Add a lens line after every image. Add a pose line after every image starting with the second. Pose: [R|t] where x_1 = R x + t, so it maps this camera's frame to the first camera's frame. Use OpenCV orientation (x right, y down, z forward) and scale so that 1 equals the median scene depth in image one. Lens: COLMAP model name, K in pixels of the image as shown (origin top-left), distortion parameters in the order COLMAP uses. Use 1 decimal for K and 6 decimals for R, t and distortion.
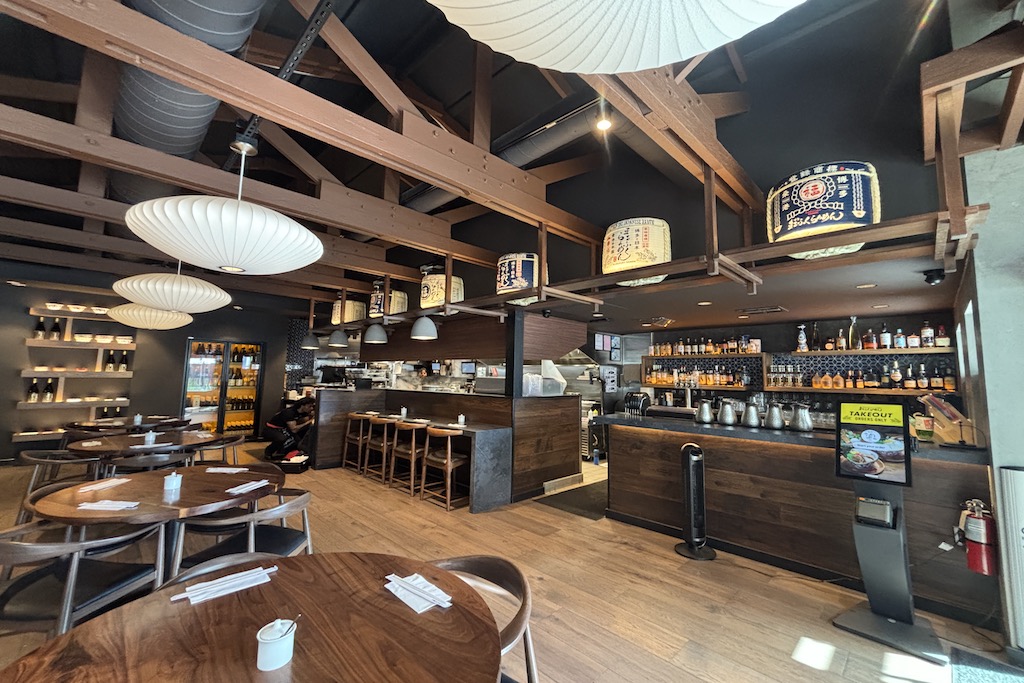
lens RADIAL K [[412.5, 0, 512.0], [0, 412.5, 341.5], [0, 0, 1]] dist [0.001837, 0.000019]
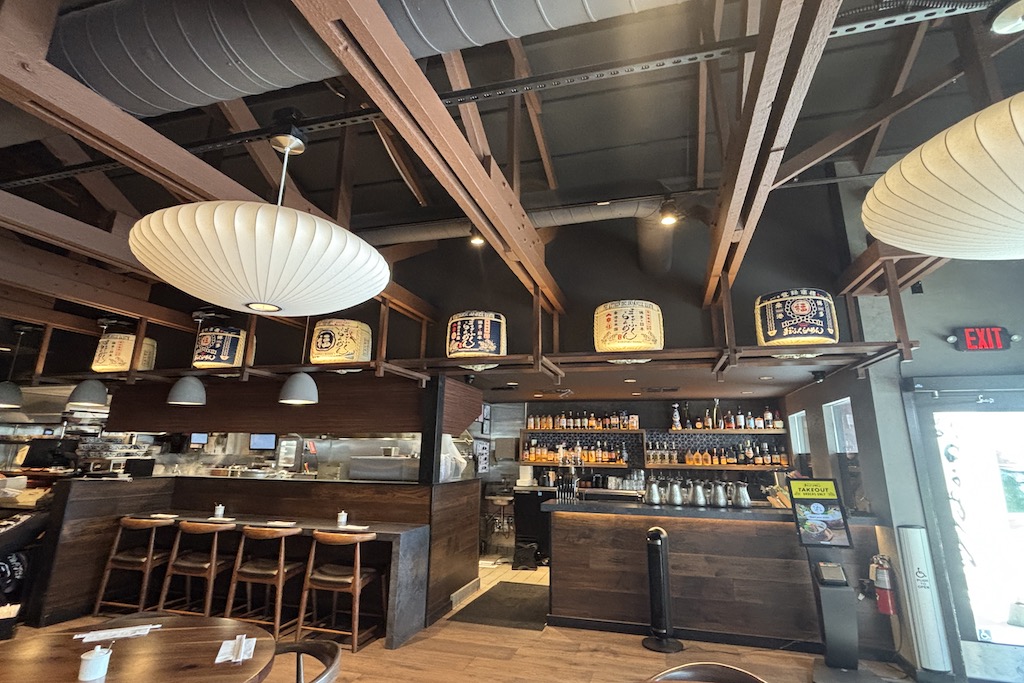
lens RADIAL K [[518.7, 0, 509.9], [0, 518.7, 328.1], [0, 0, 1]] dist [0.001170, -0.002024]
pose [[0.875535, 0.107701, 0.470997, -0.374487], [-0.039360, 0.987498, -0.152641, -0.013569], [-0.481548, 0.115104, 0.868828, 0.030692]]
